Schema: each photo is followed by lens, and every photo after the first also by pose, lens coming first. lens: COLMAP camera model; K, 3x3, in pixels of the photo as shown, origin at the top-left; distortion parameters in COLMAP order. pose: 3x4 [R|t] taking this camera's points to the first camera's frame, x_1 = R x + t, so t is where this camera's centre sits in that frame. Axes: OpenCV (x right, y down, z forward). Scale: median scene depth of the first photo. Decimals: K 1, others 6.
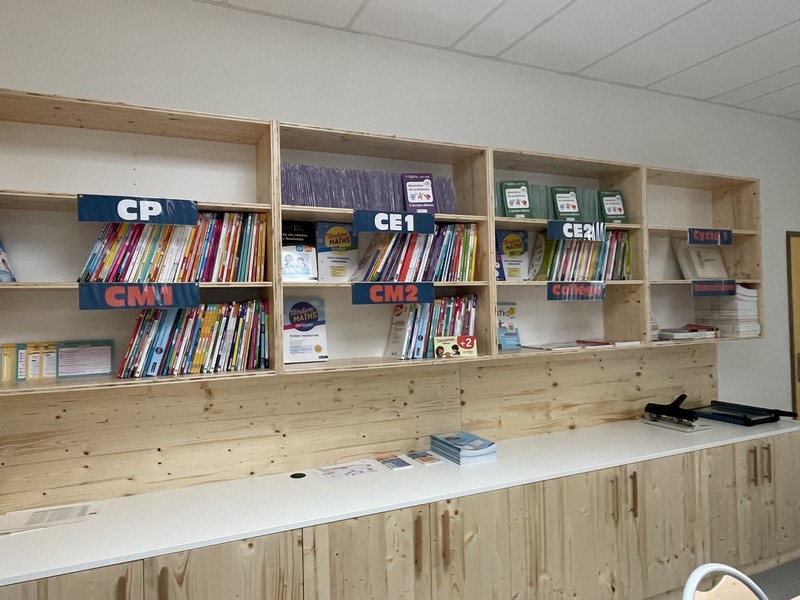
lens RADIAL K [[539.9, 0, 399.3], [0, 539.9, 296.3], [0, 0, 1]] dist [0.002910, 0.001006]
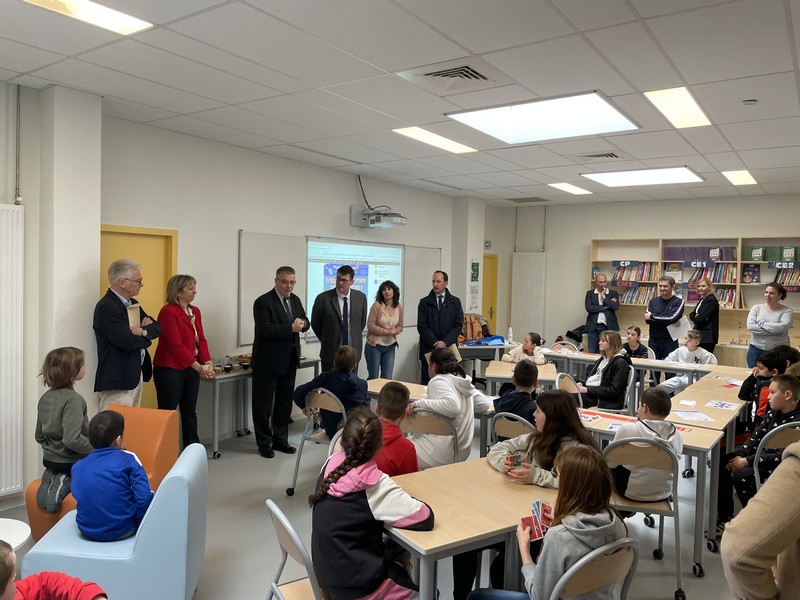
lens RADIAL K [[599.9, 0, 400.1], [0, 599.9, 294.6], [0, 0, 1]] dist [0.054094, -0.056871]
pose [[0.509006, 0.064996, -0.858305, 2.476807], [-0.022785, 0.997813, 0.062048, -0.156362], [0.860461, -0.012026, 0.509374, -2.689663]]
